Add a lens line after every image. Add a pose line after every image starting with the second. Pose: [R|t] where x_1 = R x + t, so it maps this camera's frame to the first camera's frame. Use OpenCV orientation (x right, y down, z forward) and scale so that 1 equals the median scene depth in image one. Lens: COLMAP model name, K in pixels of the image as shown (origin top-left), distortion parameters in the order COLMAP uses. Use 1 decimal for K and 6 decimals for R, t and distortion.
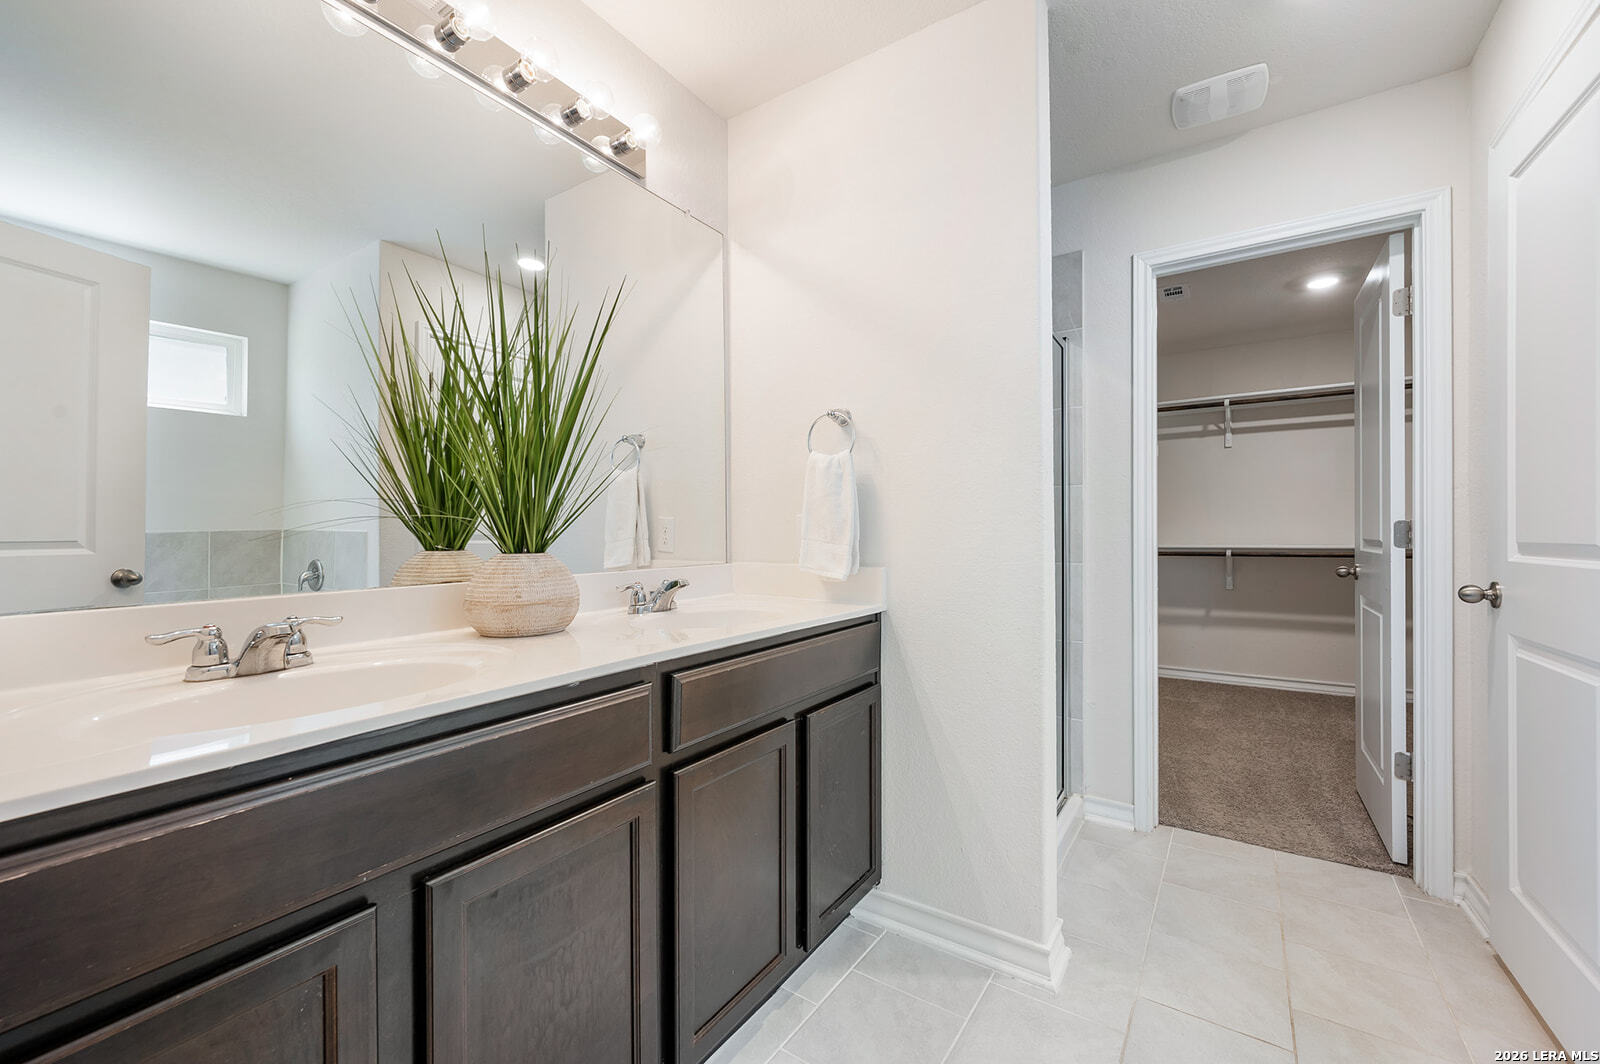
lens RADIAL K [[642.7, 0, 804.3], [0, 642.7, 531.7], [0, 0, 1]] dist [-0.000632, 0.000188]
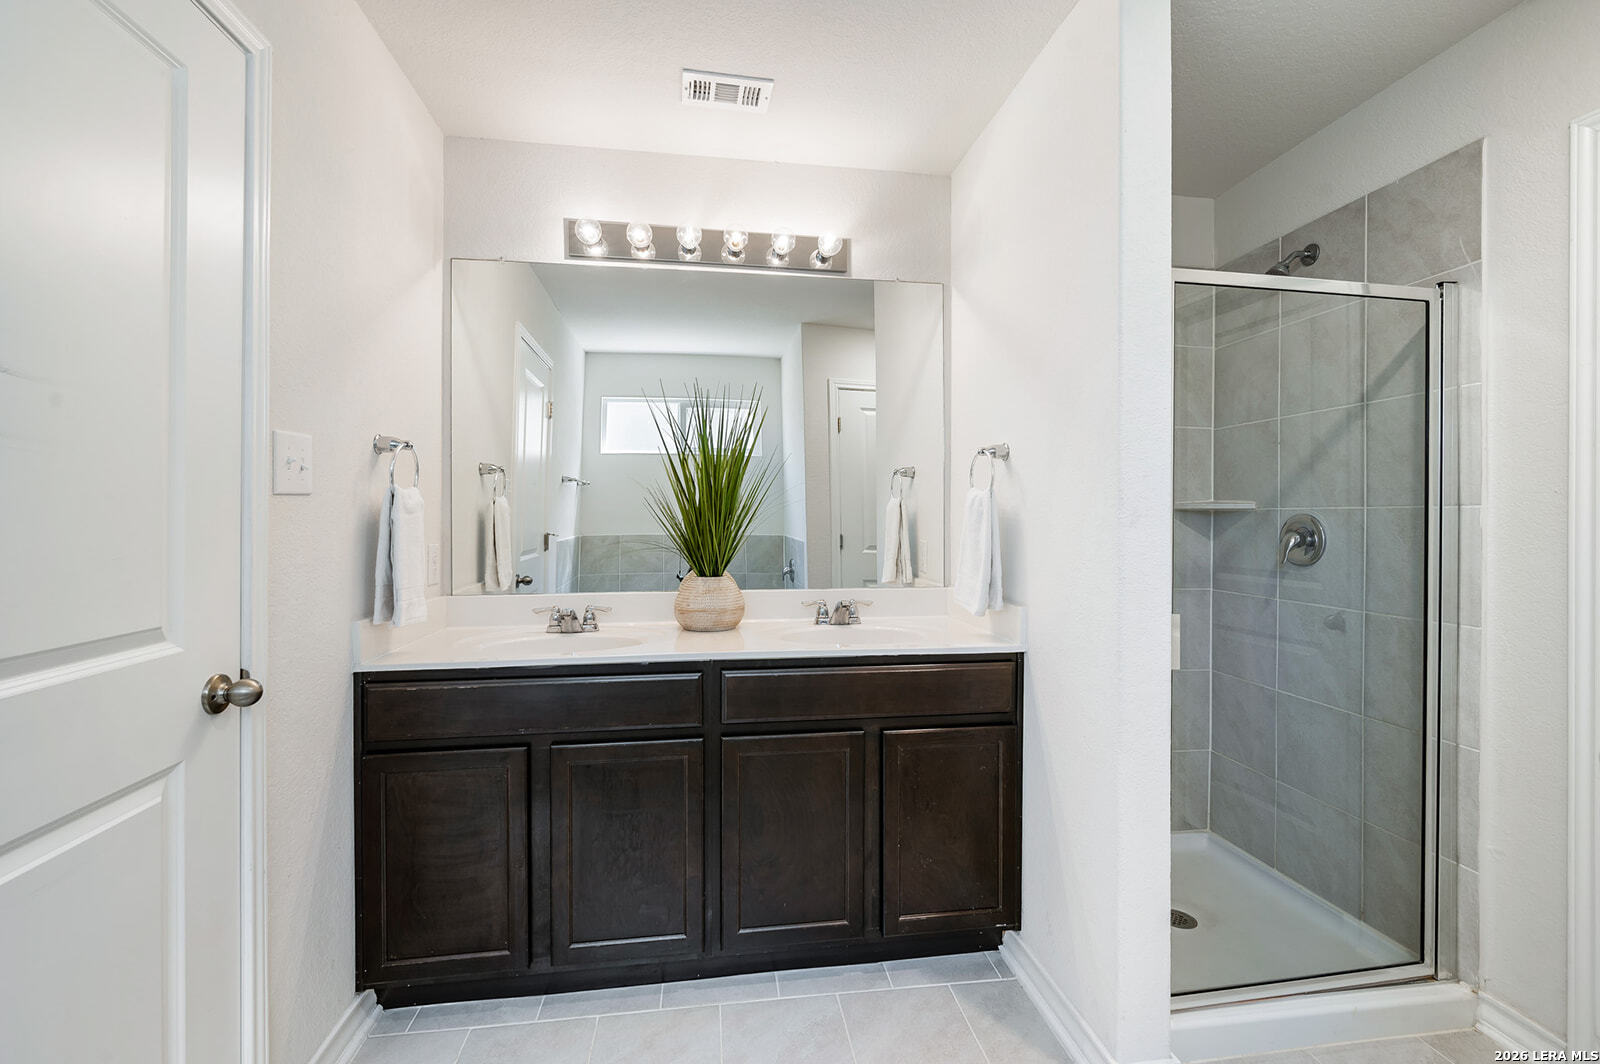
lens RADIAL K [[689.8, 0, 801.9], [0, 689.8, 518.8], [0, 0, 1]] dist [0.002233, 0.000328]
pose [[0.671443, 0.007381, -0.741019, 0.801470], [-0.005754, 0.999972, 0.004747, -0.097129], [0.741034, 0.001076, 0.671467, 0.059159]]
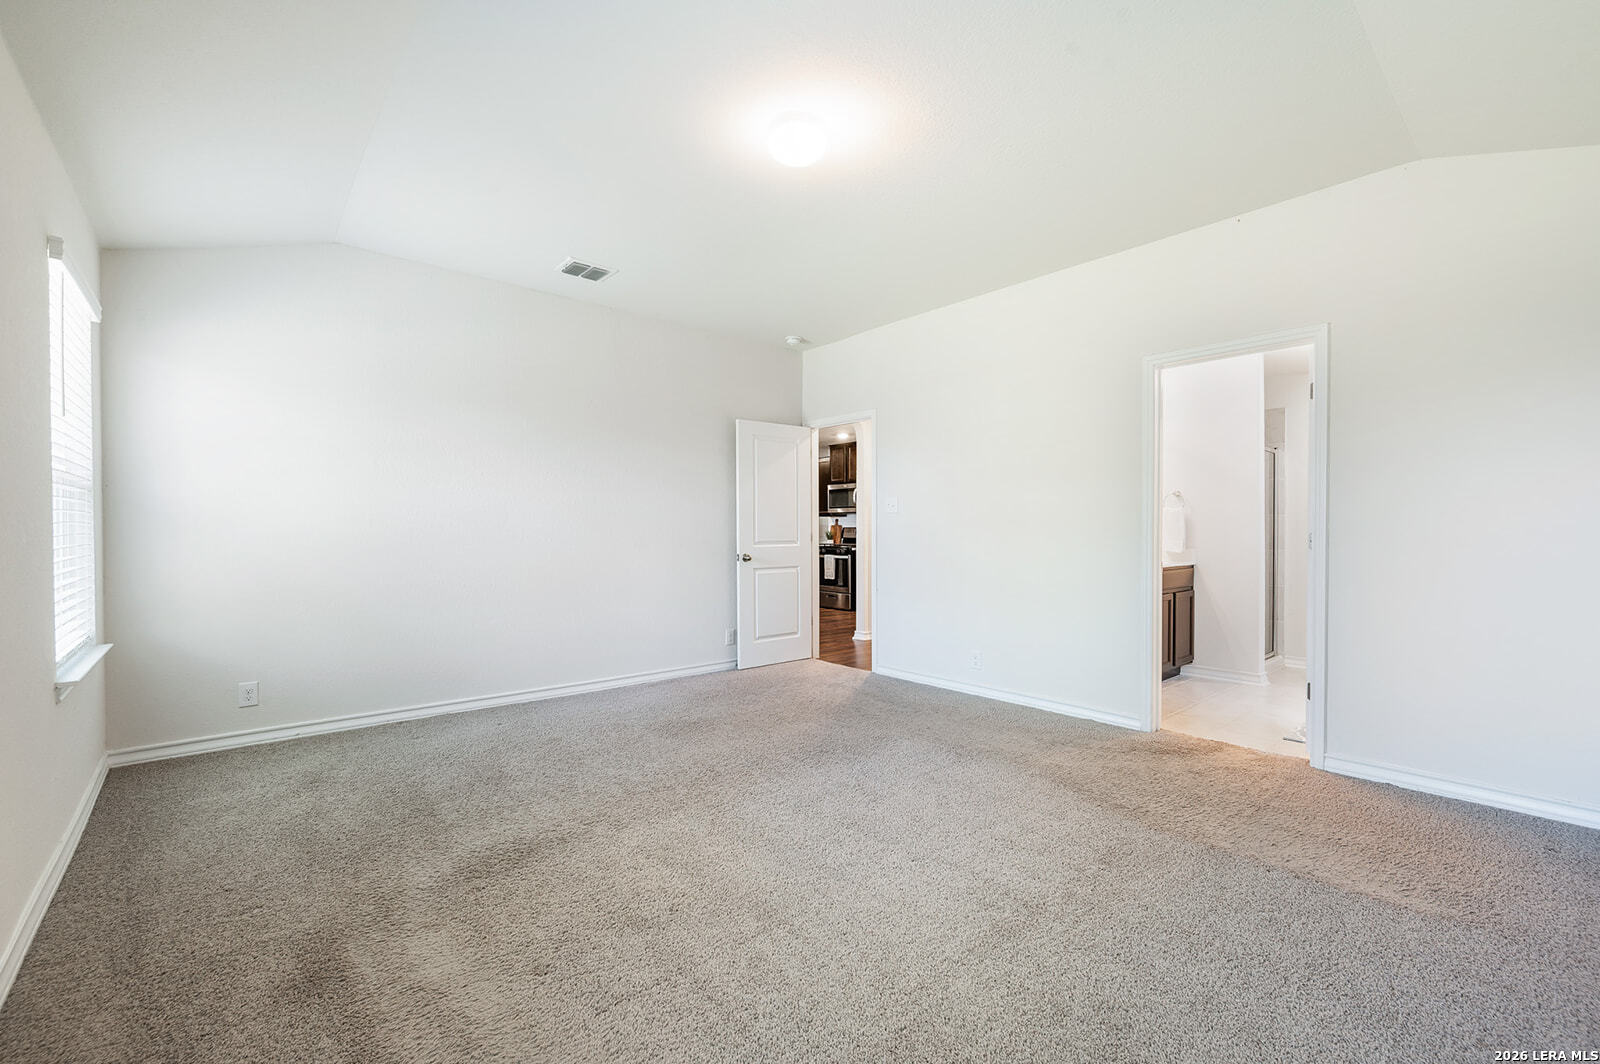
lens RADIAL K [[668.7, 0, 800.0], [0, 668.7, 532.0], [0, 0, 1]] dist [0.004727, 0.000143]
pose [[0.965051, -0.008479, -0.261926, -0.934390], [0.009626, 0.999949, 0.003097, -0.050536], [0.261886, -0.005510, 0.965083, -2.770008]]
